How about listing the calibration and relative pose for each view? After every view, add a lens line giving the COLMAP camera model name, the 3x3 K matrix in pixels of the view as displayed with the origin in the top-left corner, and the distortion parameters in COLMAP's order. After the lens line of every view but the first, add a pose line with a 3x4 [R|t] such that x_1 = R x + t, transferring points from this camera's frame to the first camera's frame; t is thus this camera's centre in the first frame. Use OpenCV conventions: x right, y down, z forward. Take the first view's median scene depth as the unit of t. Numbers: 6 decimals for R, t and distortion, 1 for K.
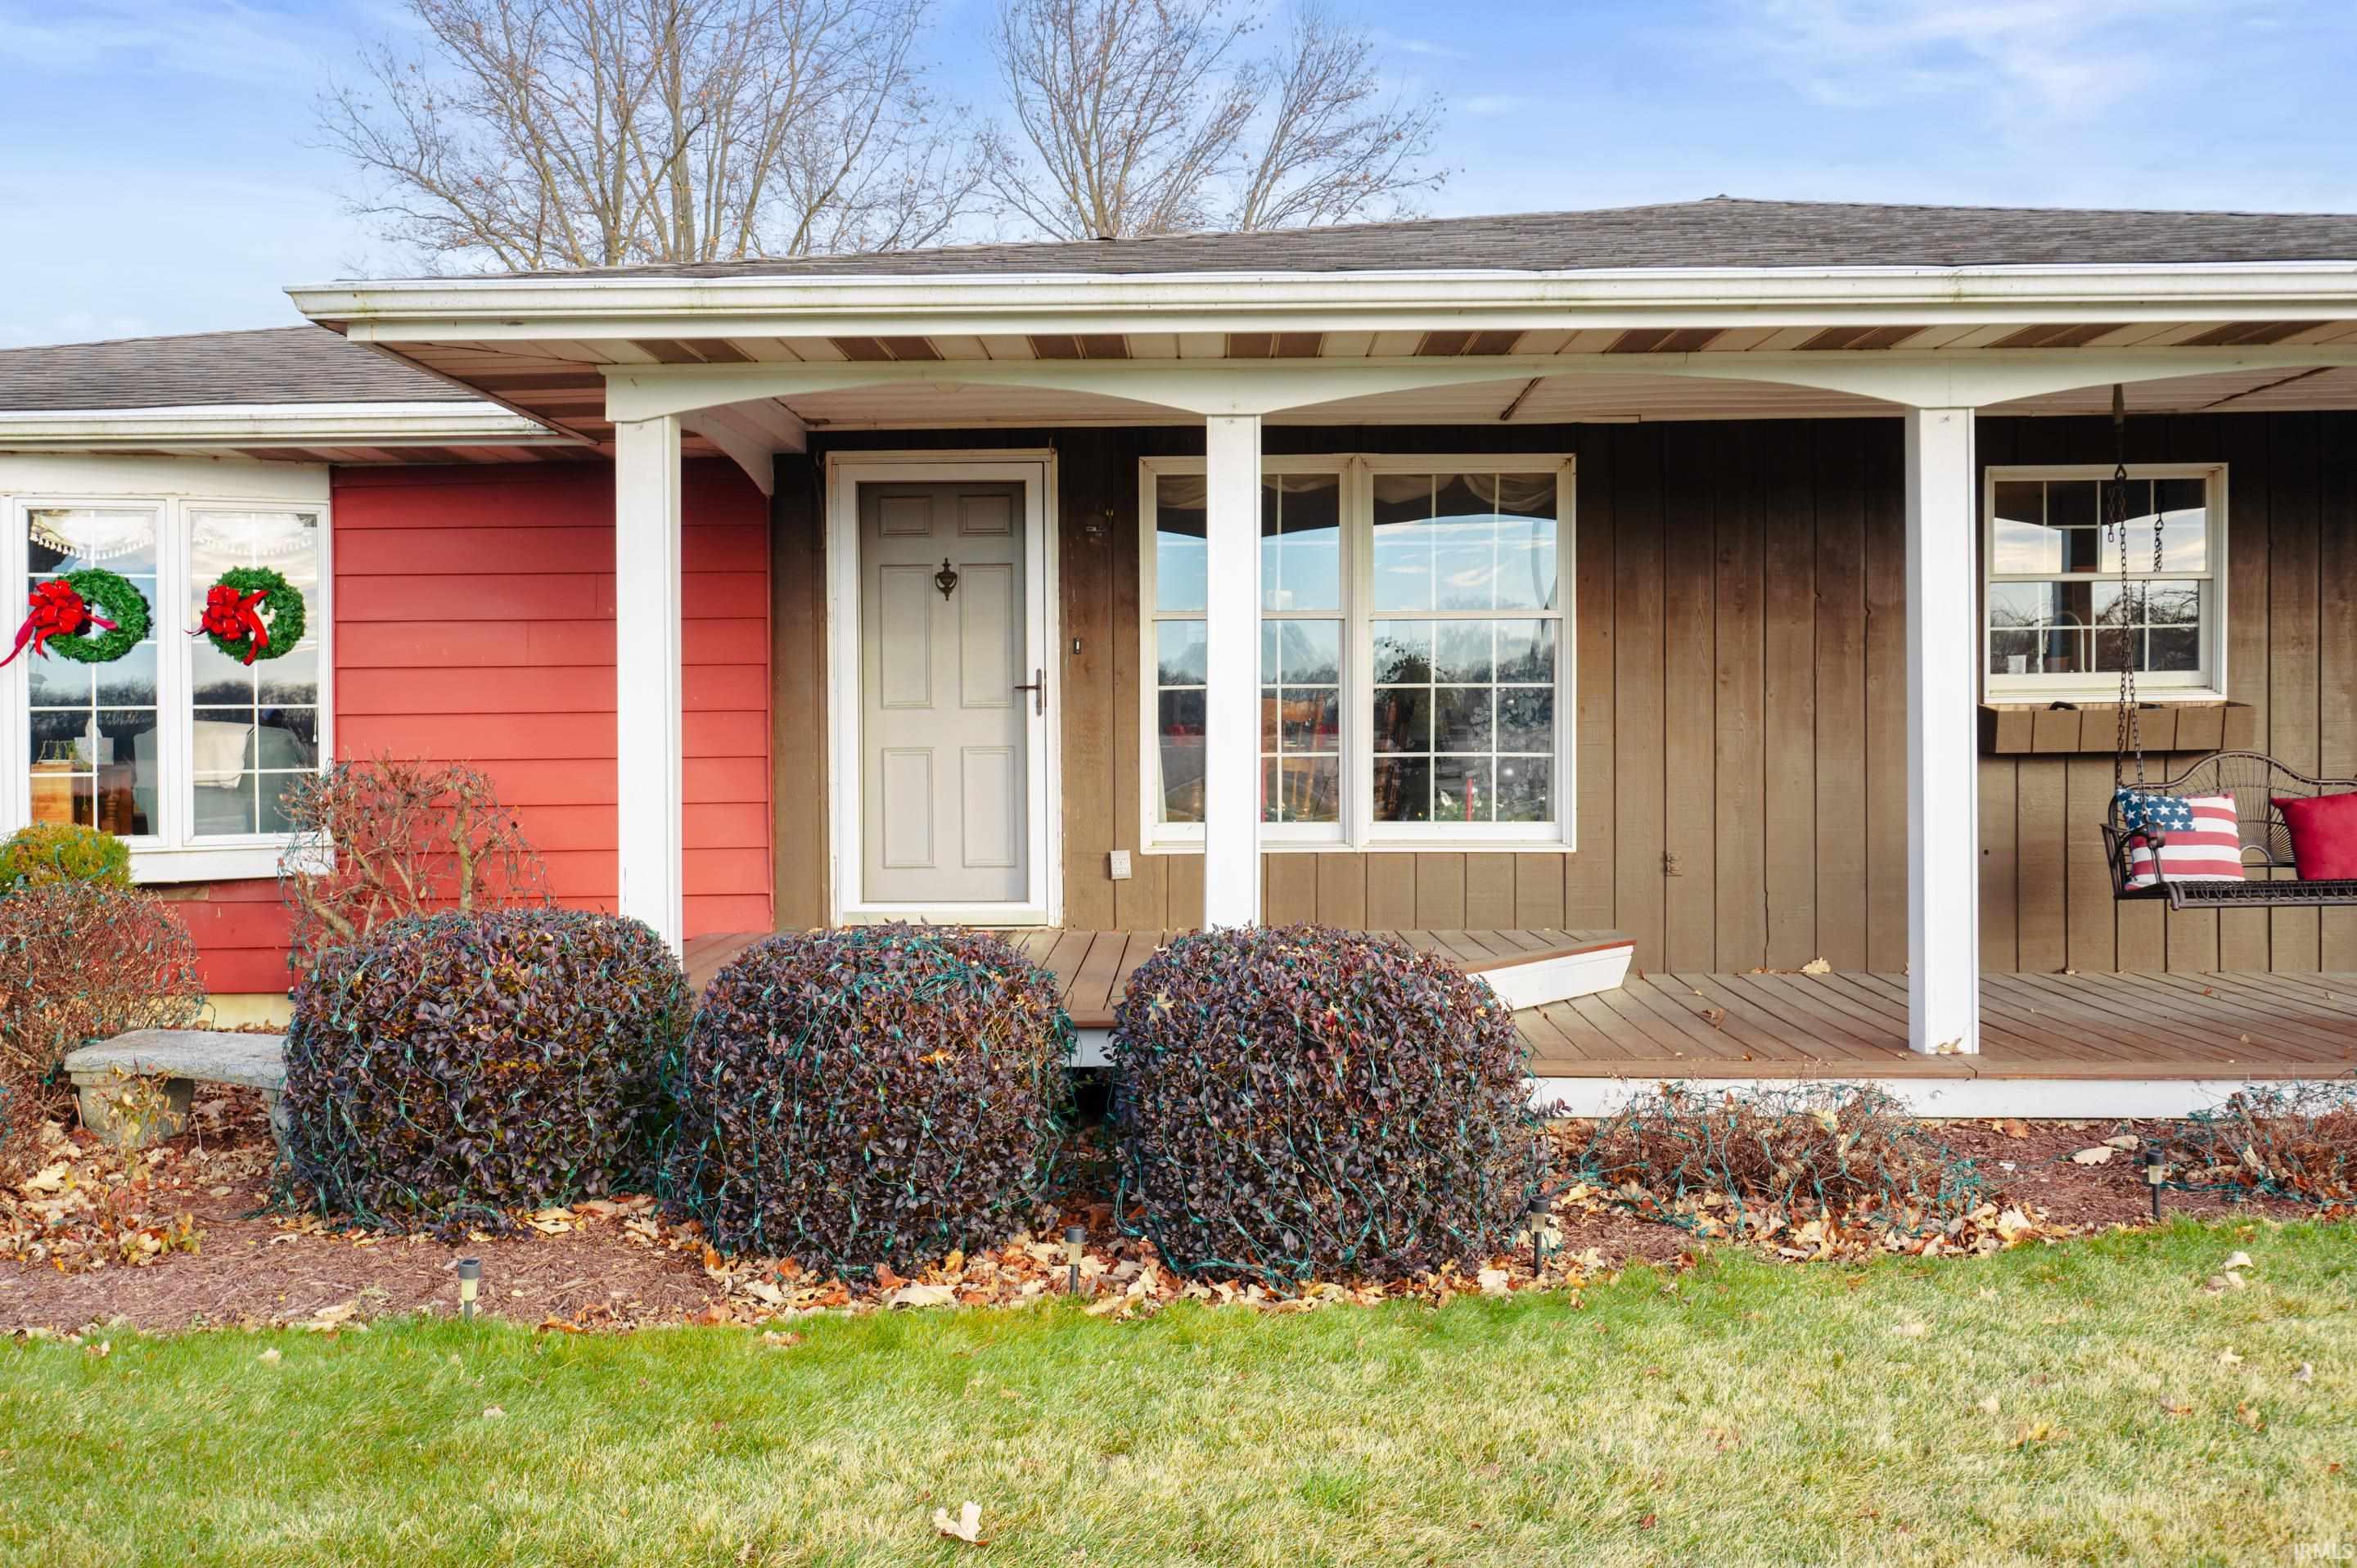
lens RADIAL K [[2038.4, 0, 1177.9], [0, 2038.4, 779.4], [0, 0, 1]] dist [0.021105, 0.002994]
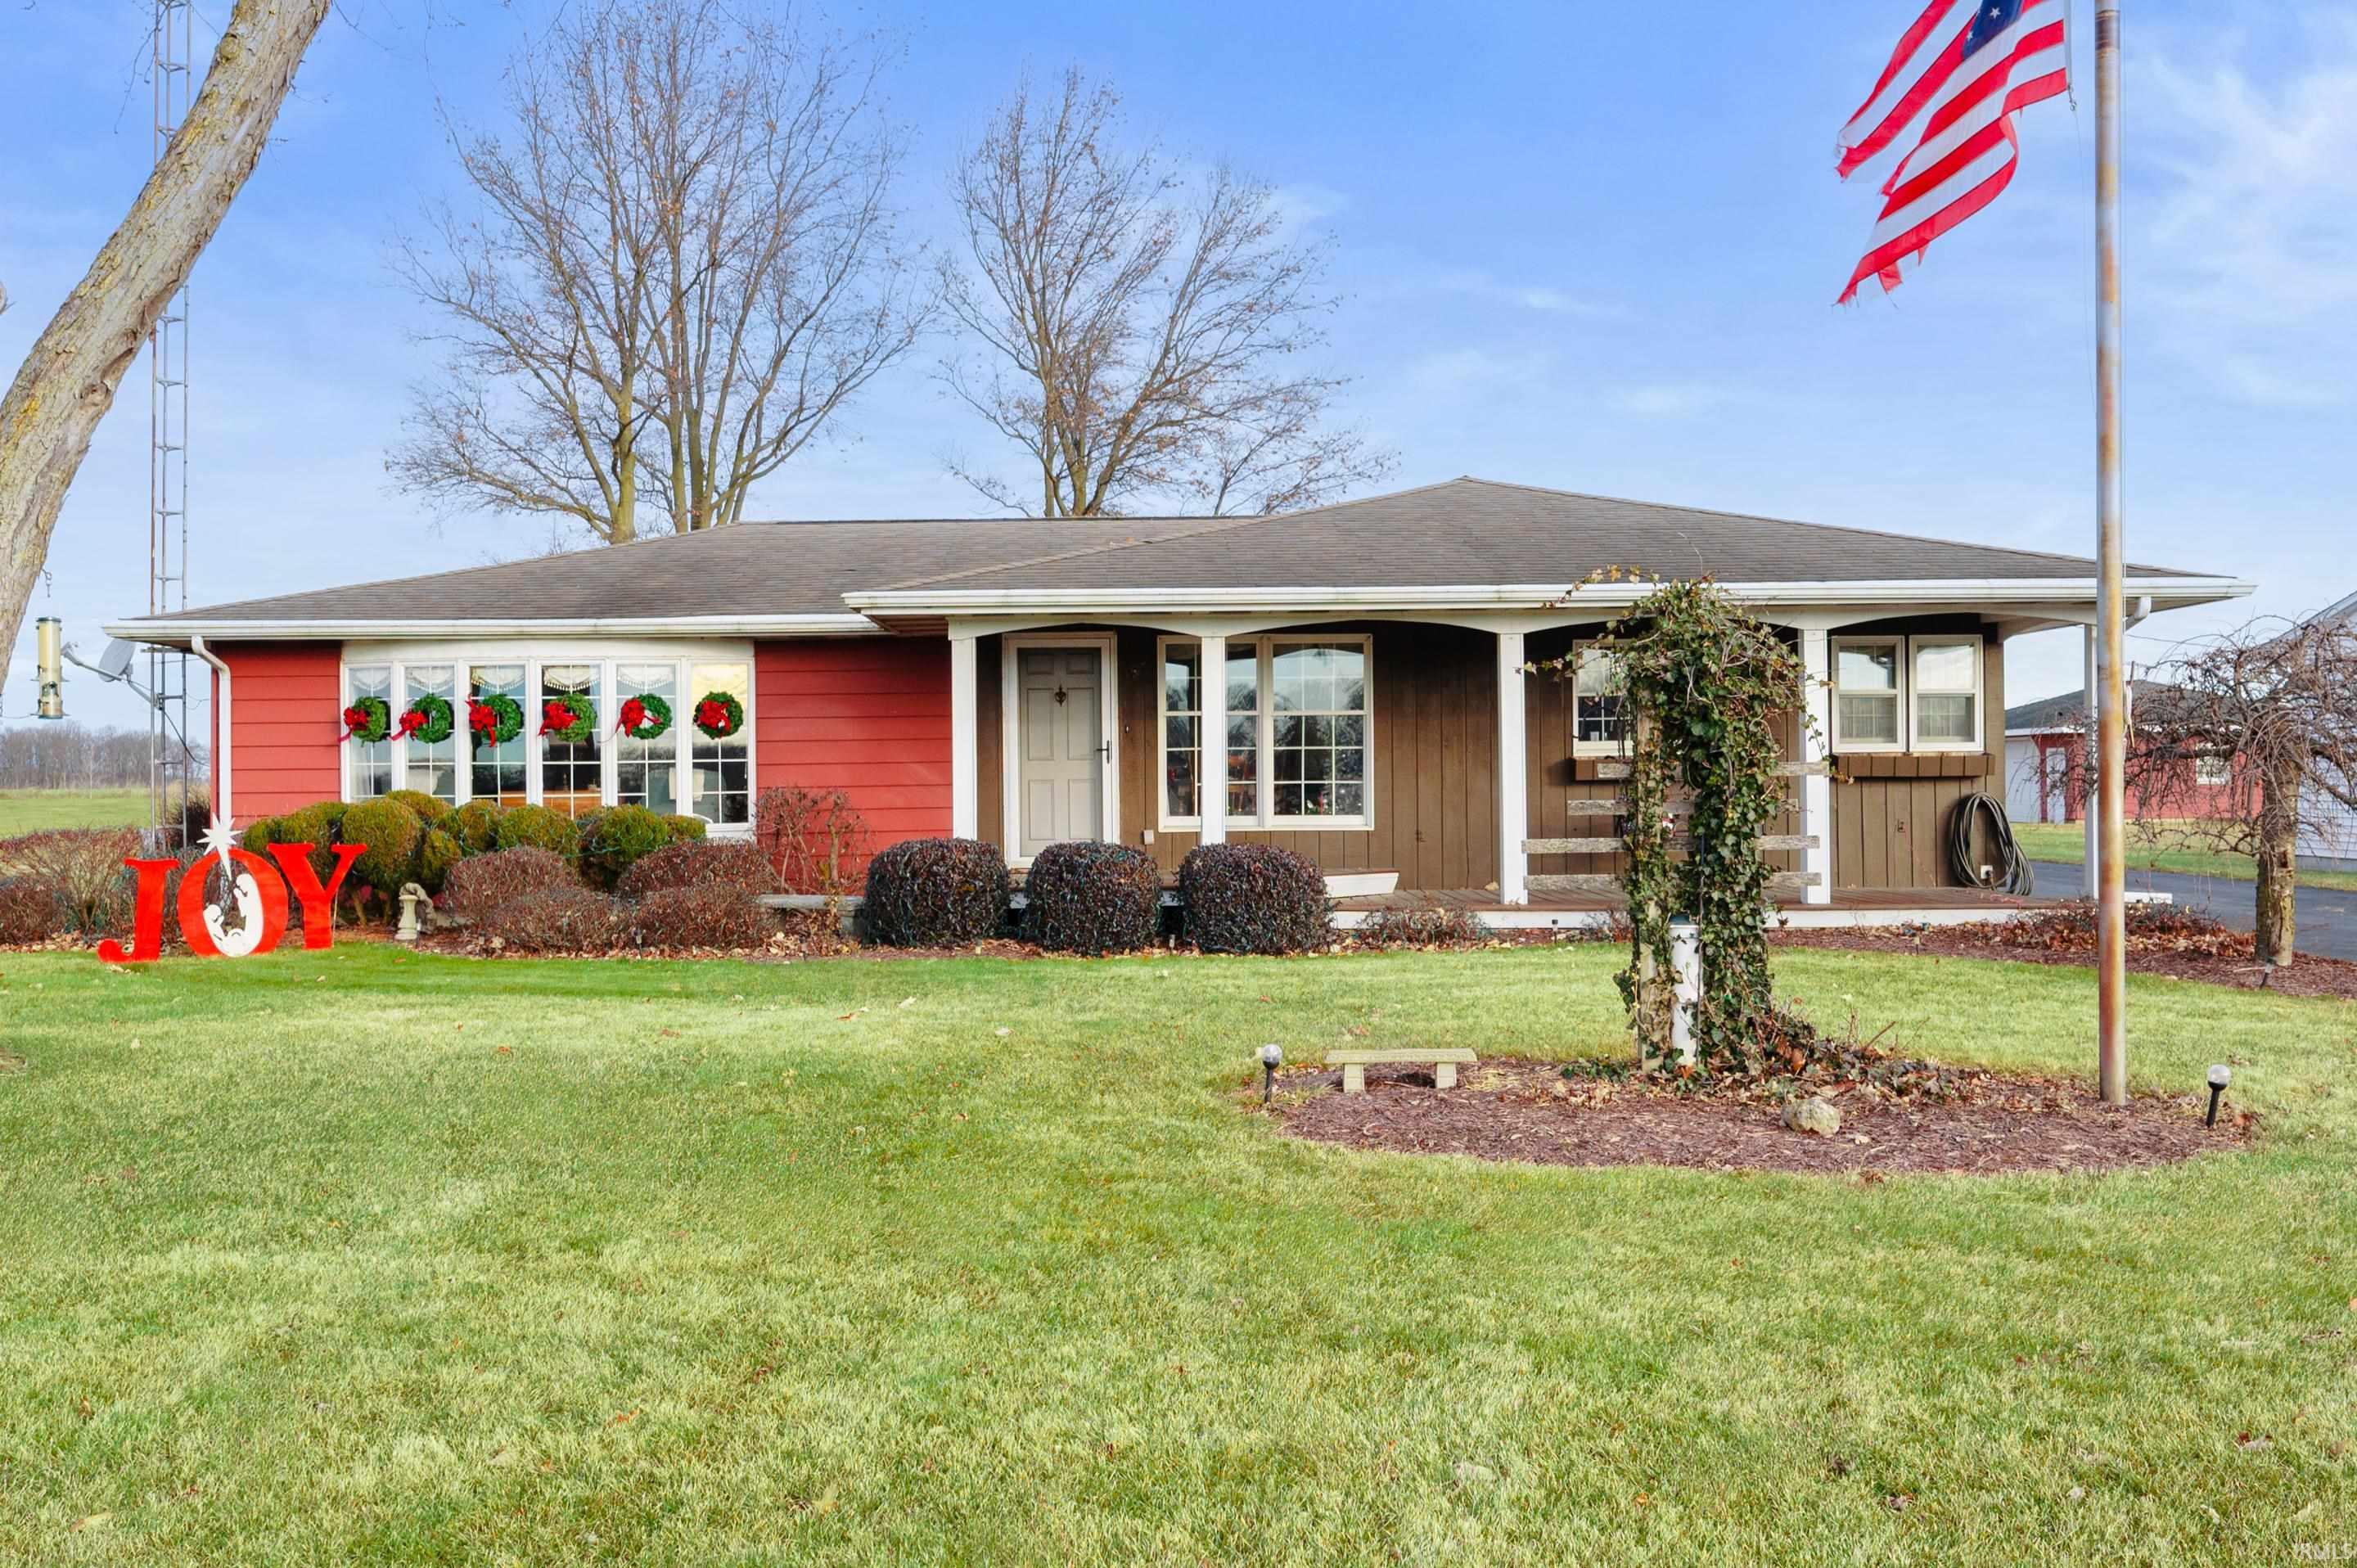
lens RADIAL K [[1221.5, 0, 1176.6], [0, 1221.5, 777.8], [0, 0, 1]] dist [-0.001545, -0.000017]
pose [[0.999891, -0.003104, 0.014419, -0.018742], [0.003383, 0.999807, -0.019344, 0.006757], [-0.014357, 0.019391, 0.999709, -0.215660]]
